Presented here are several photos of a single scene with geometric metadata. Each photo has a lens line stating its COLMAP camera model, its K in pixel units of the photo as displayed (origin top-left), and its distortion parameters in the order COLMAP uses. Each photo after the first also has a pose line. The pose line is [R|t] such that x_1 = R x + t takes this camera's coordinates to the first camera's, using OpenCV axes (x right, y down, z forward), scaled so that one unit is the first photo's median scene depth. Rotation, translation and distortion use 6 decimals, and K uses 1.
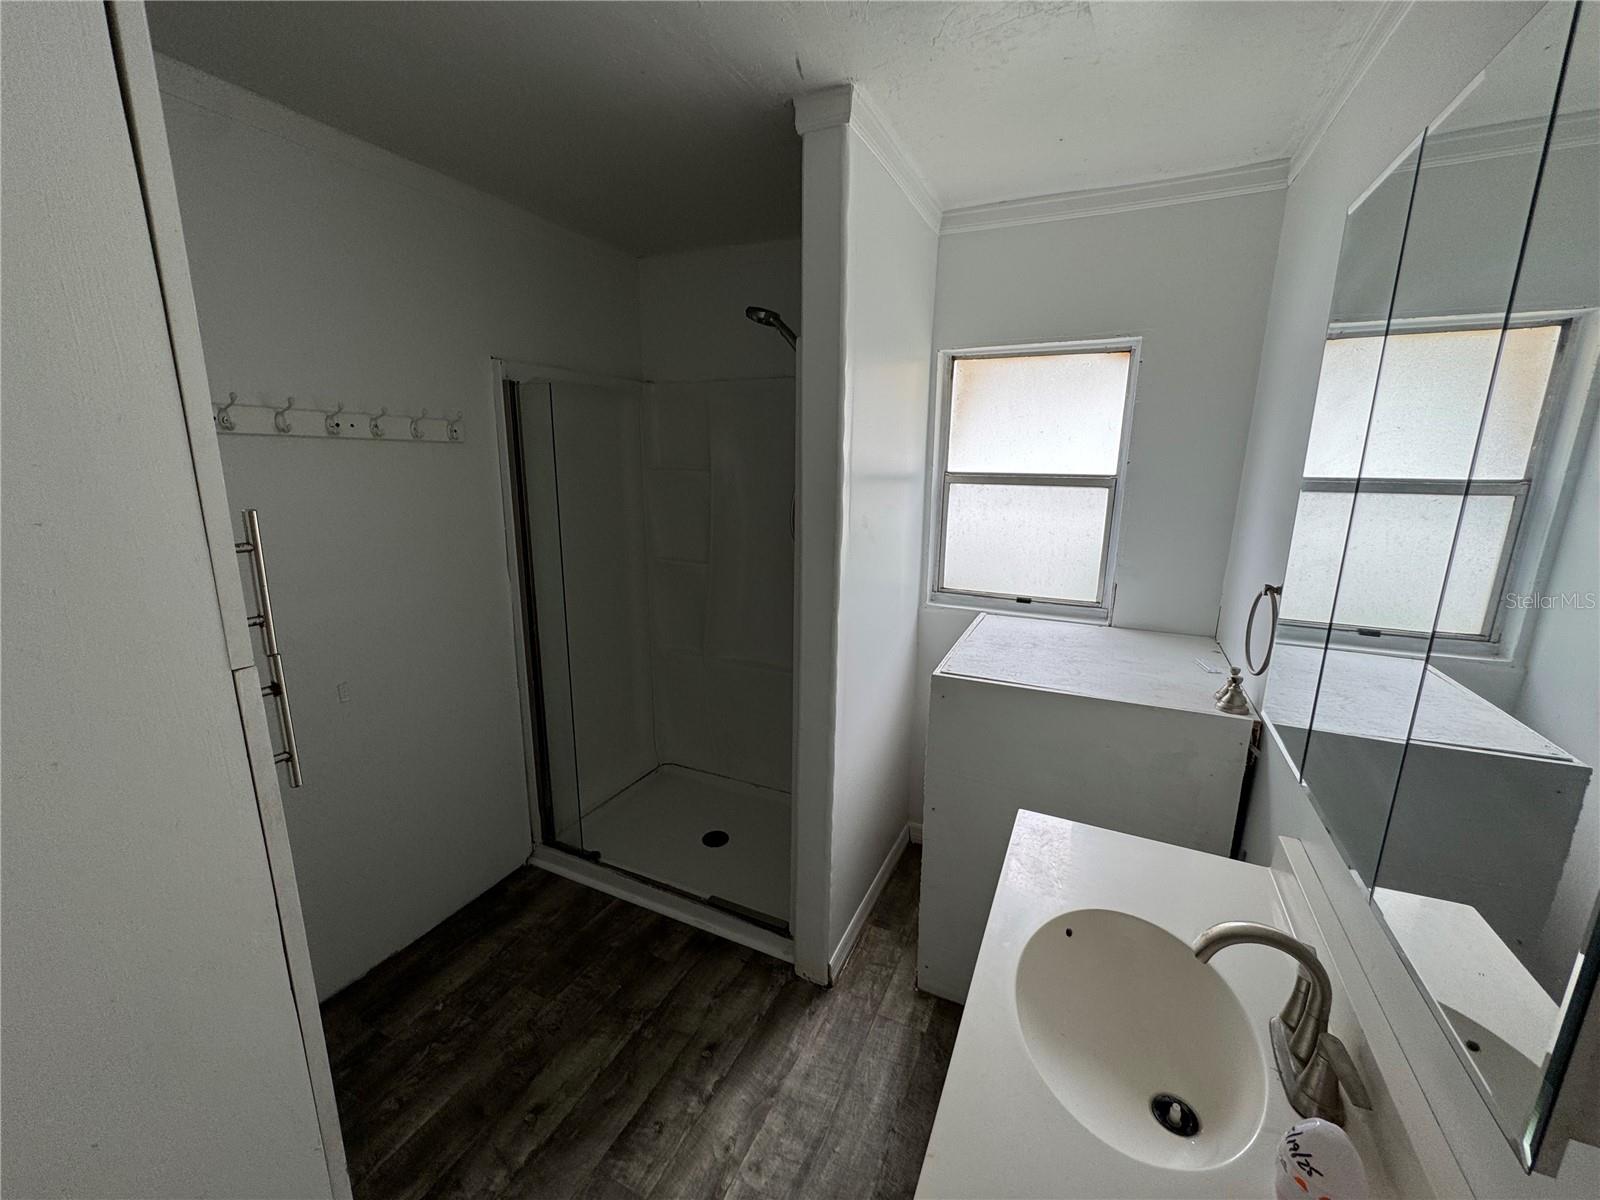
lens RADIAL K [[637.7, 0, 798.1], [0, 637.7, 602.7], [0, 0, 1]] dist [-0.002792, 0.000286]
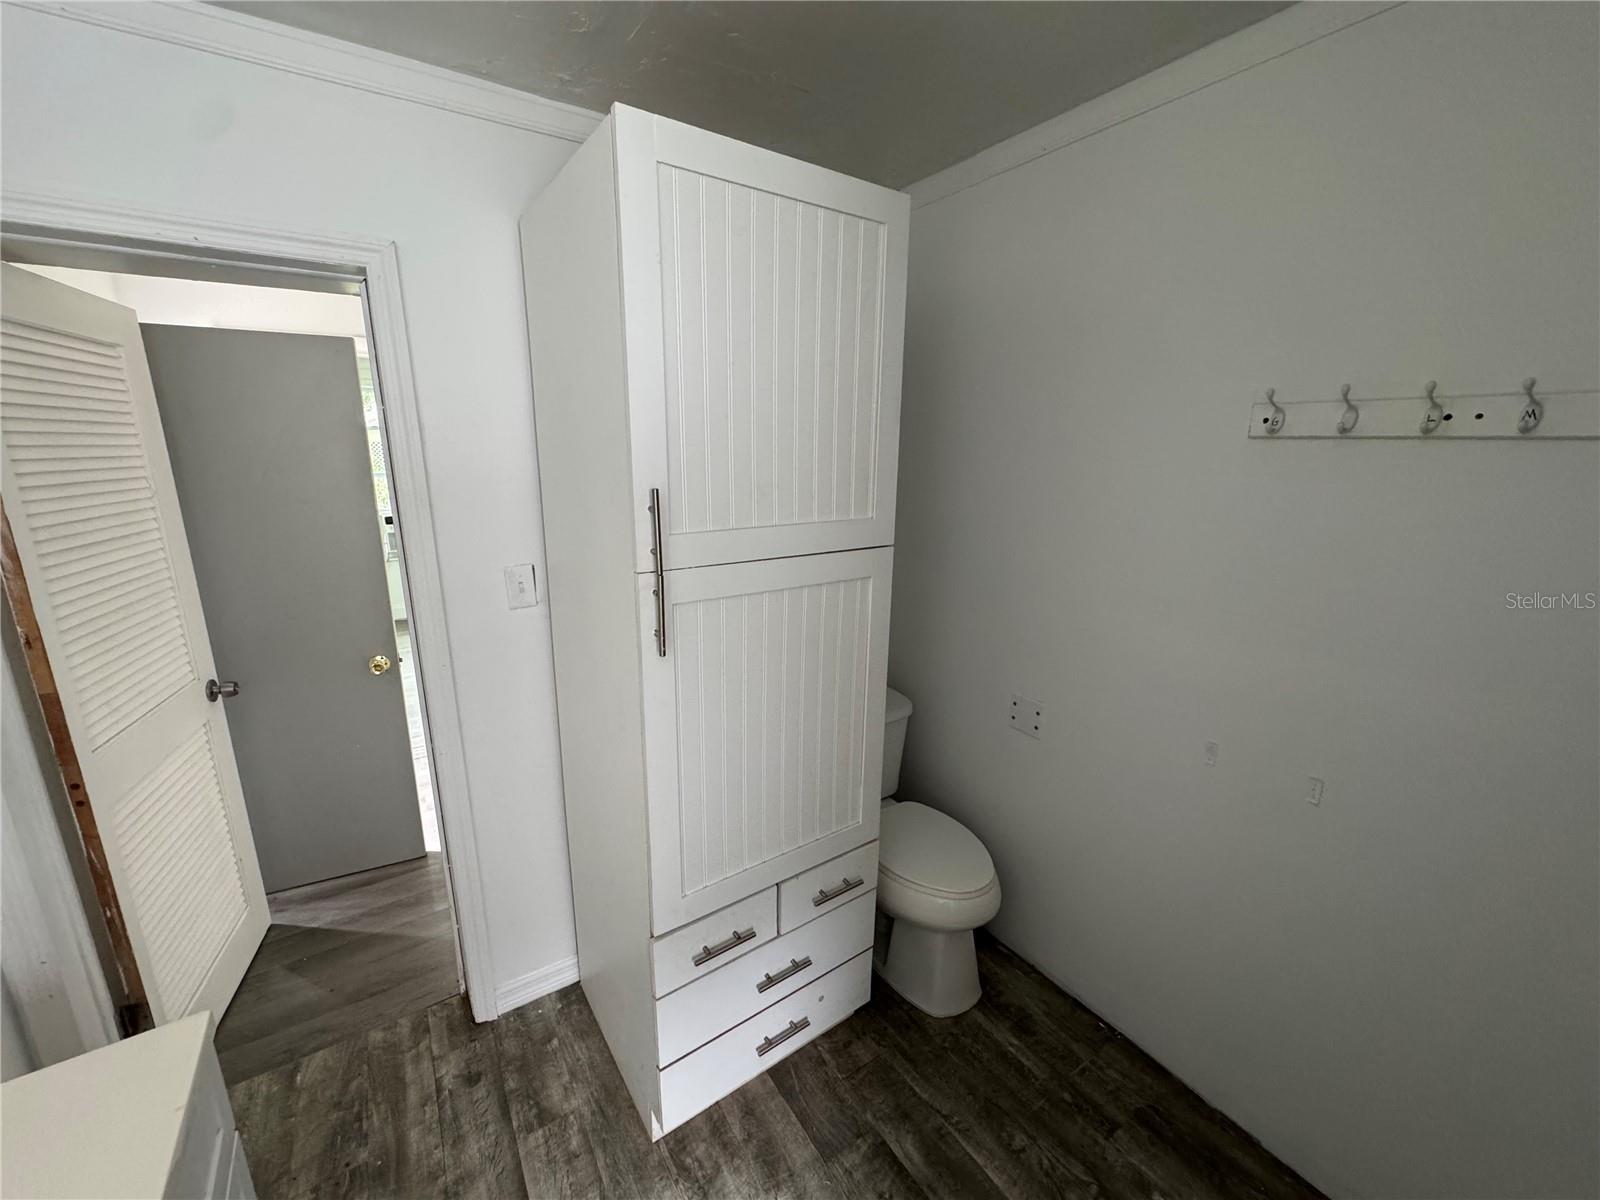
lens RADIAL K [[637.7, 0, 798.1], [0, 637.7, 602.7], [0, 0, 1]] dist [-0.002792, 0.000286]
pose [[-0.509523, 0.188203, -0.839622, 0.173325], [-0.204051, 0.921524, 0.330389, -0.198116], [0.835912, 0.339667, -0.431135, 0.845165]]
